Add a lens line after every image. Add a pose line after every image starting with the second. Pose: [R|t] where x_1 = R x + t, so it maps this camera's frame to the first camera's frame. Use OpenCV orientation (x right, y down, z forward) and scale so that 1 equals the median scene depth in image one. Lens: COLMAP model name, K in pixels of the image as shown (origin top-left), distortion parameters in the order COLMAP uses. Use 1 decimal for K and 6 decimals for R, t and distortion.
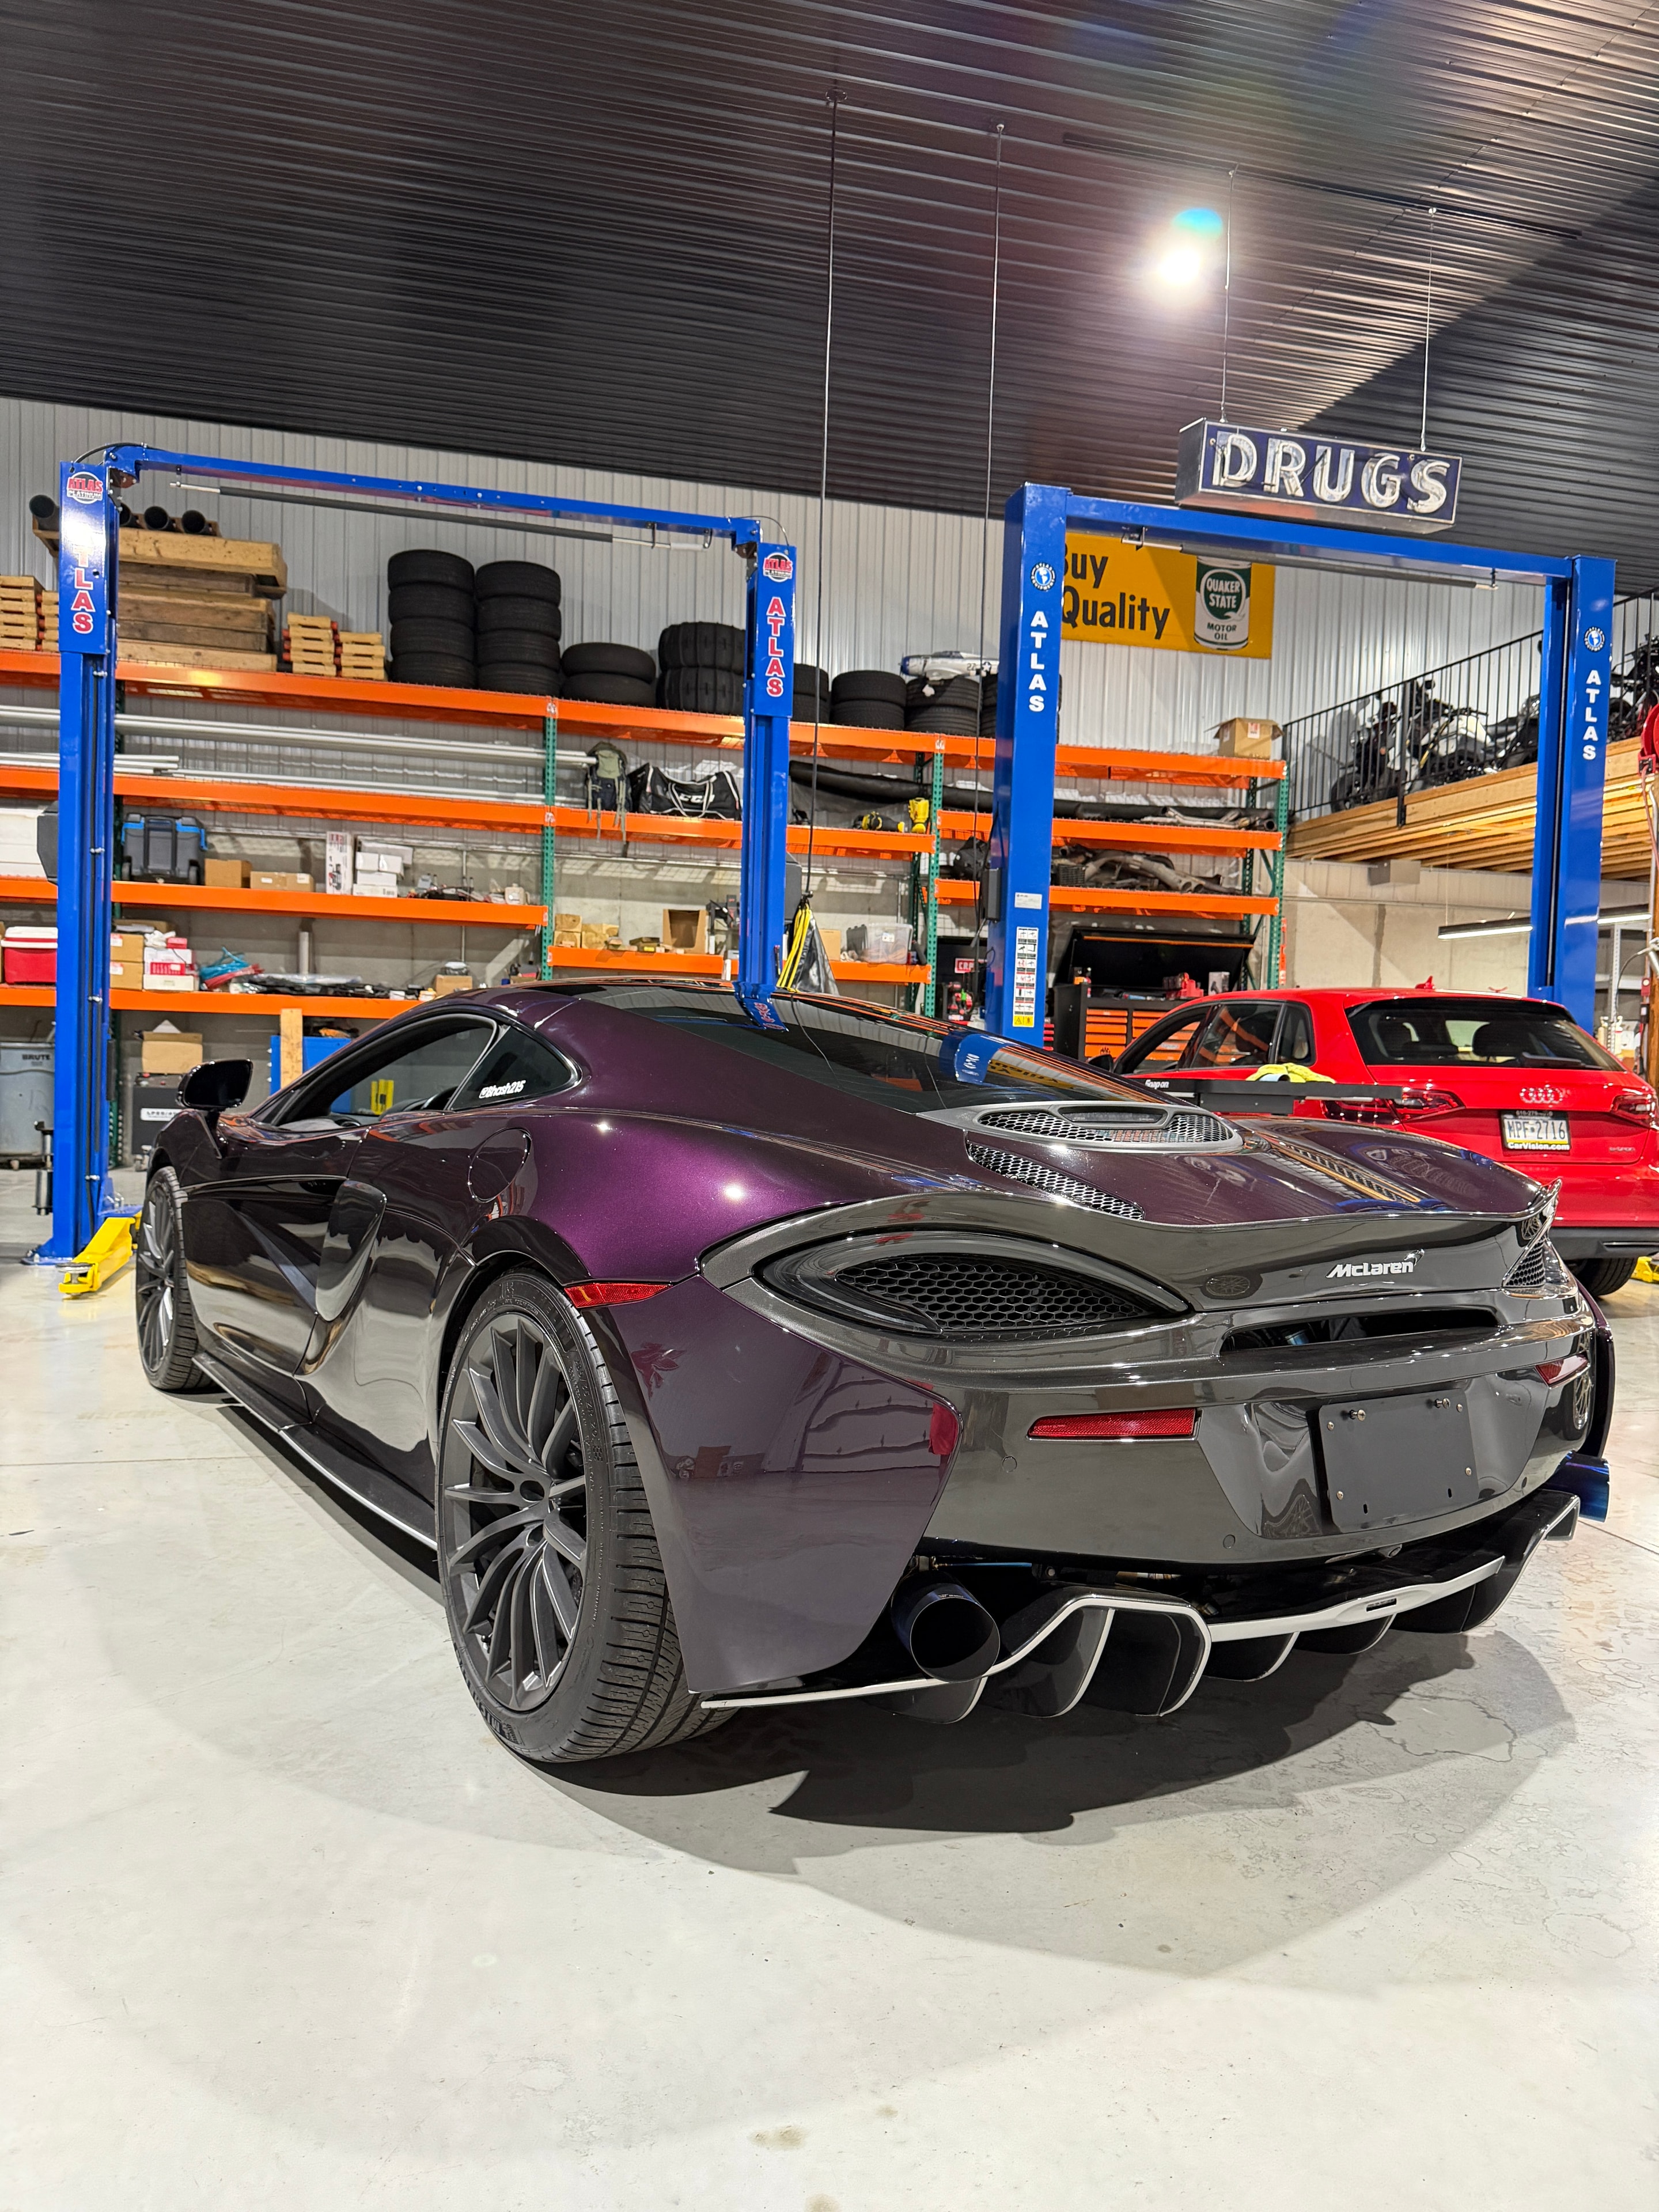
lens RADIAL K [[1539.6, 0, 828.9], [0, 1539.6, 1107.8], [0, 0, 1]] dist [0.196513, -0.373547]
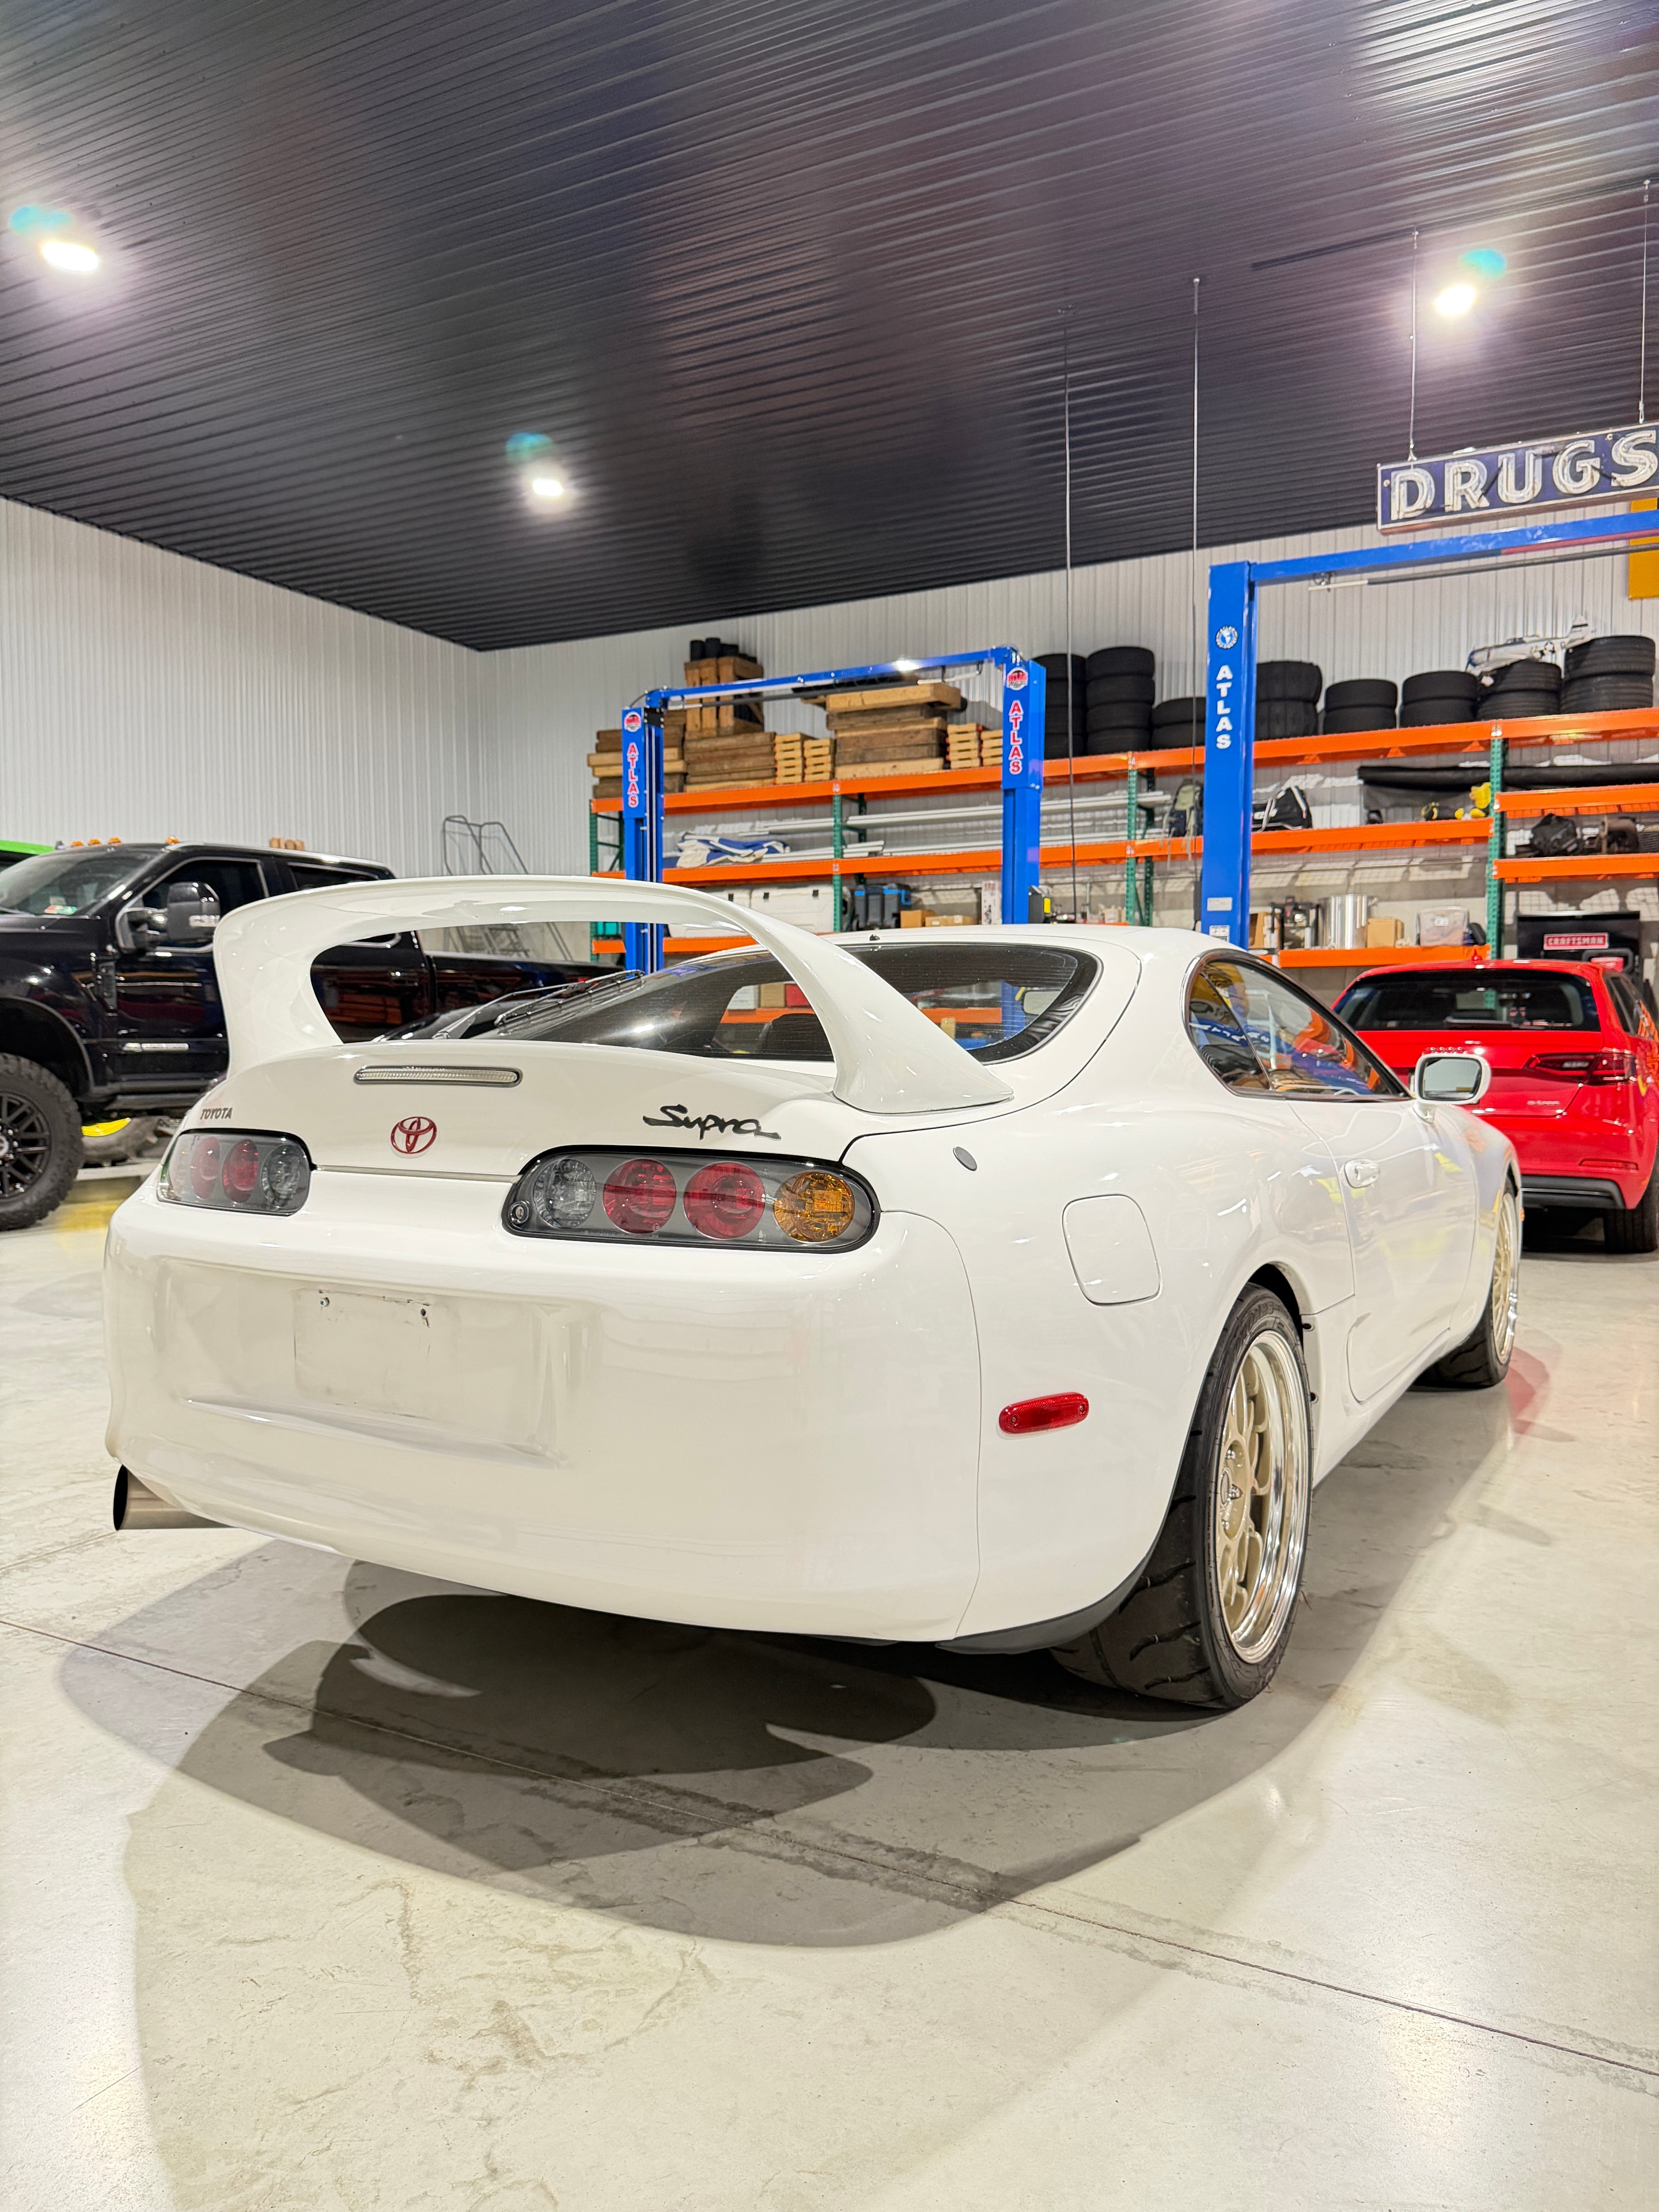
lens RADIAL K [[1575.7, 0, 856.0], [0, 1575.7, 1126.9], [0, 0, 1]] dist [0.077851, -0.115275]
pose [[0.745617, 0.006607, -0.666343, 0.496748], [0.001454, 0.999932, 0.011542, 0.016995], [0.666374, -0.009575, 0.745556, -0.074362]]
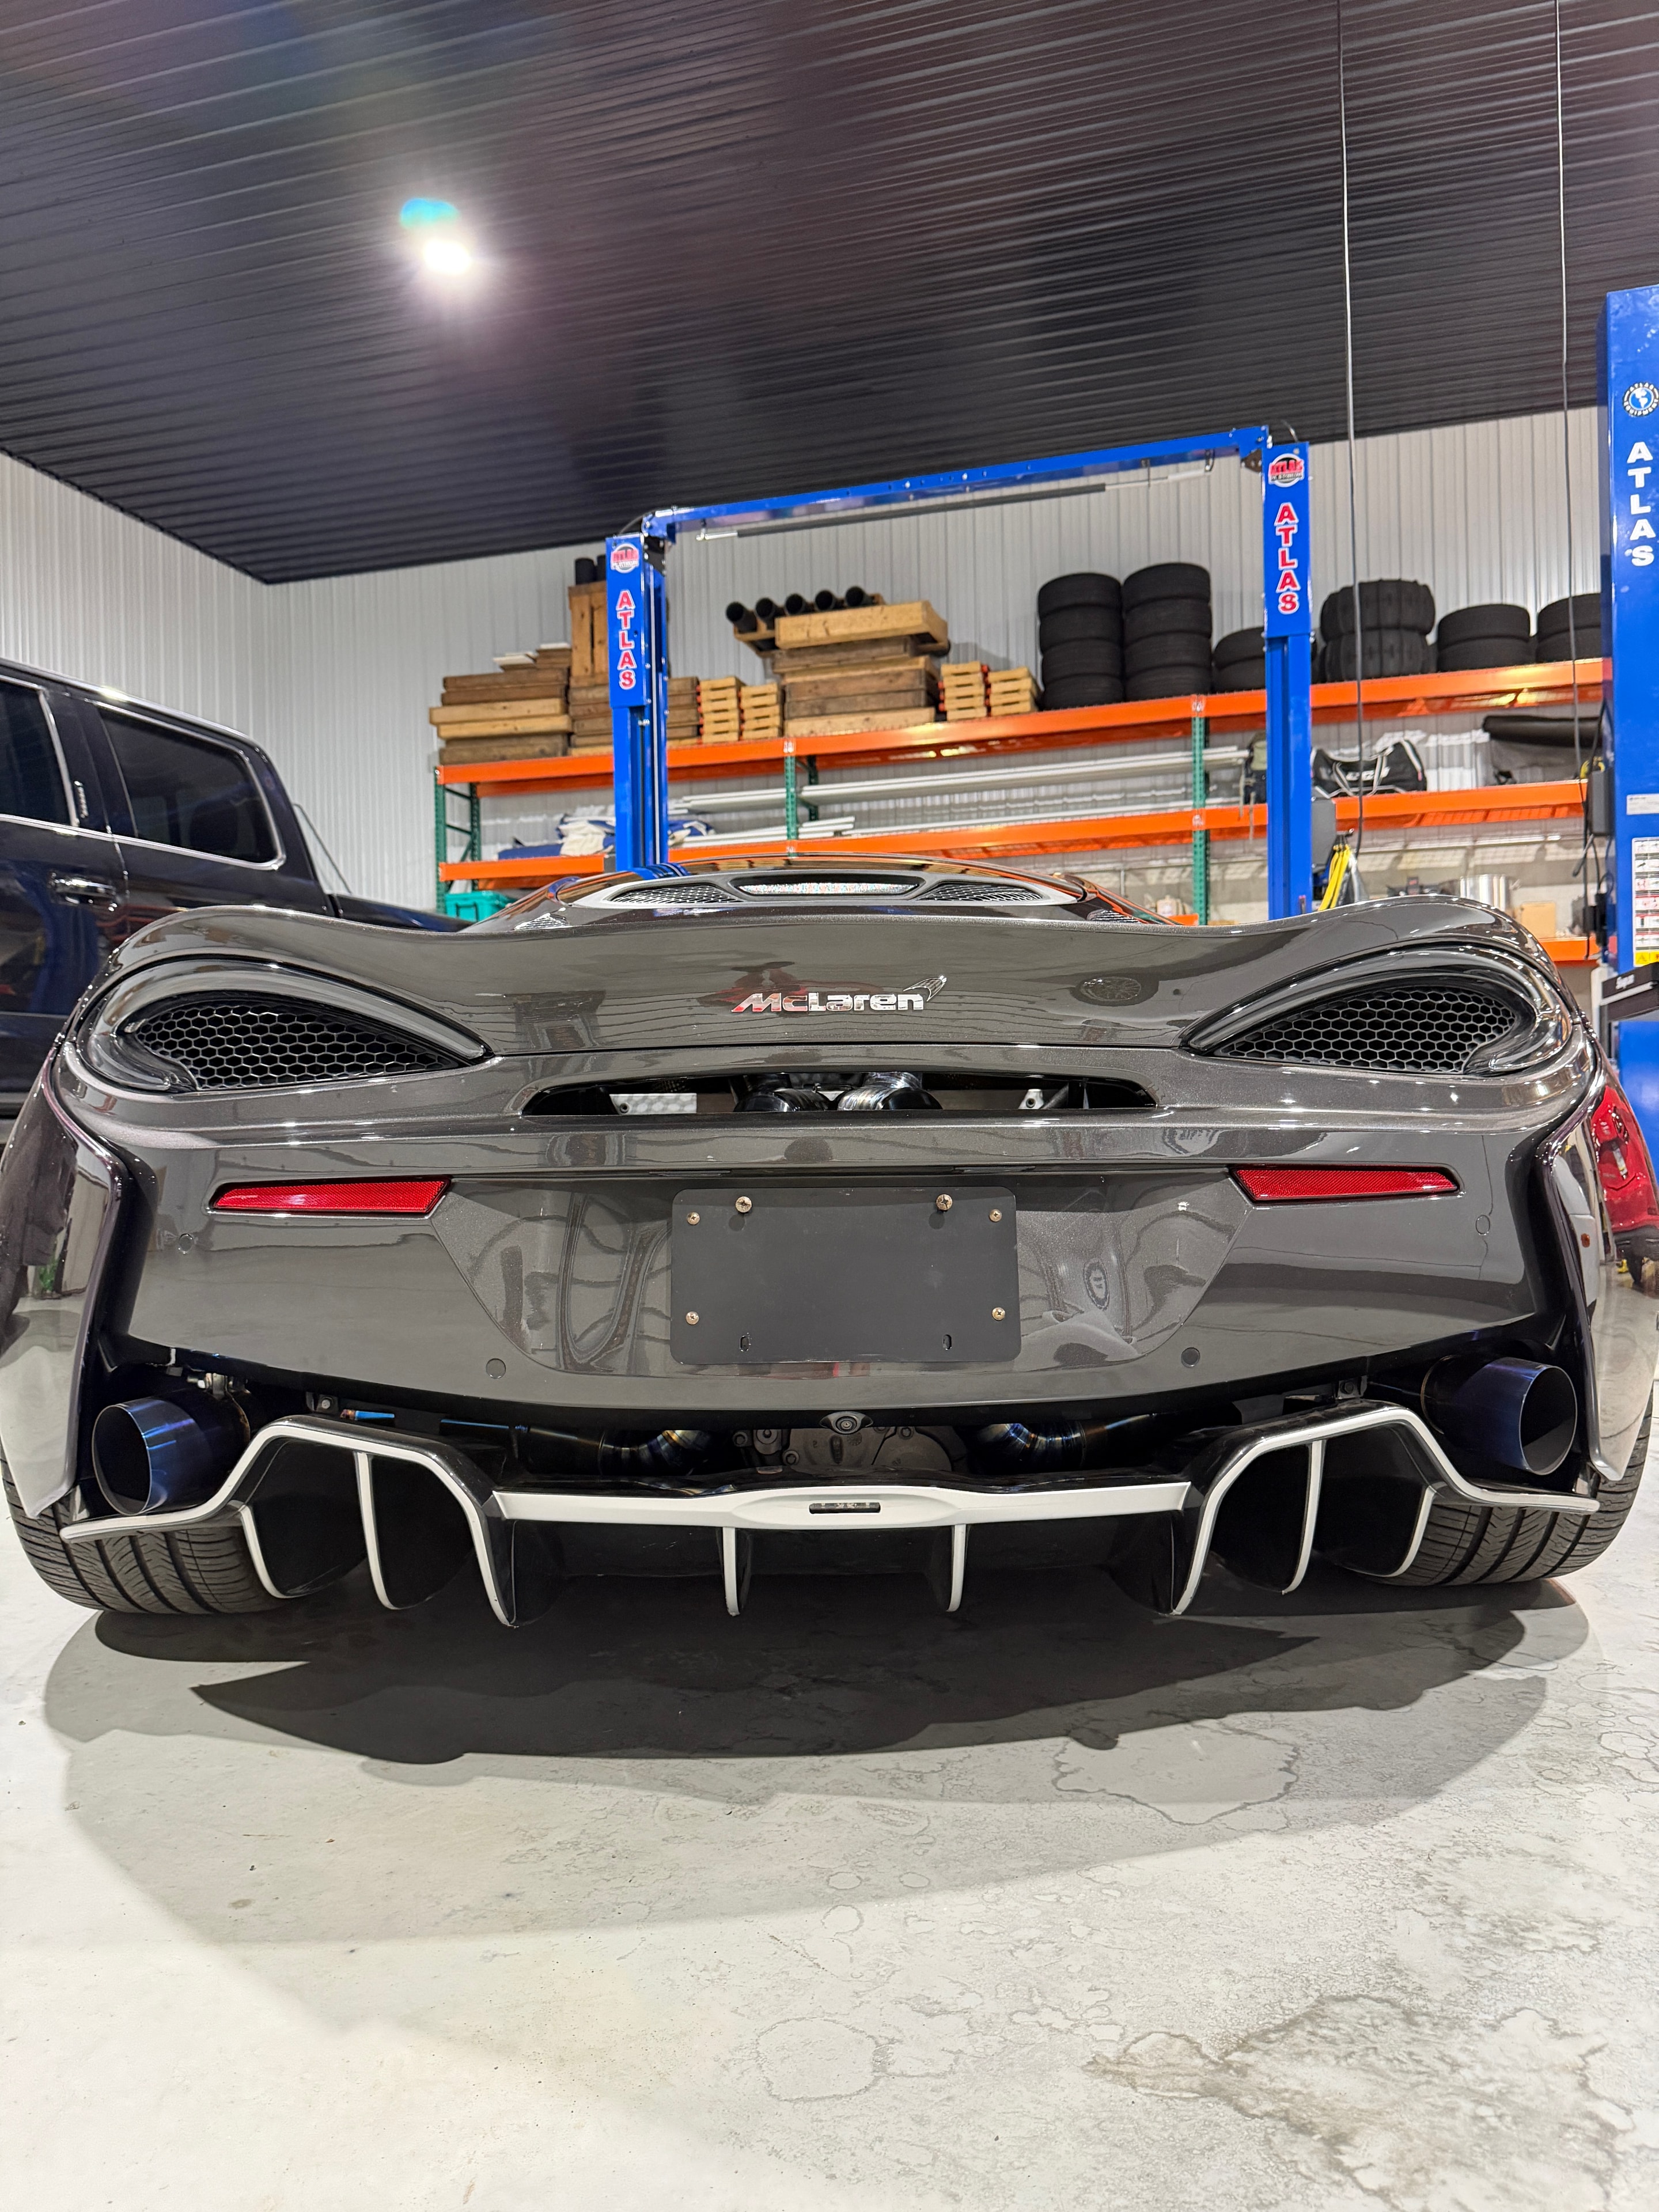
lens RADIAL K [[1575.7, 0, 856.0], [0, 1575.7, 1126.9], [0, 0, 1]] dist [0.077851, -0.115275]
pose [[0.856497, -0.047296, -0.513980, 0.129166], [0.029242, 0.998640, -0.043164, 0.034199], [0.515323, 0.021940, 0.856715, 0.076490]]
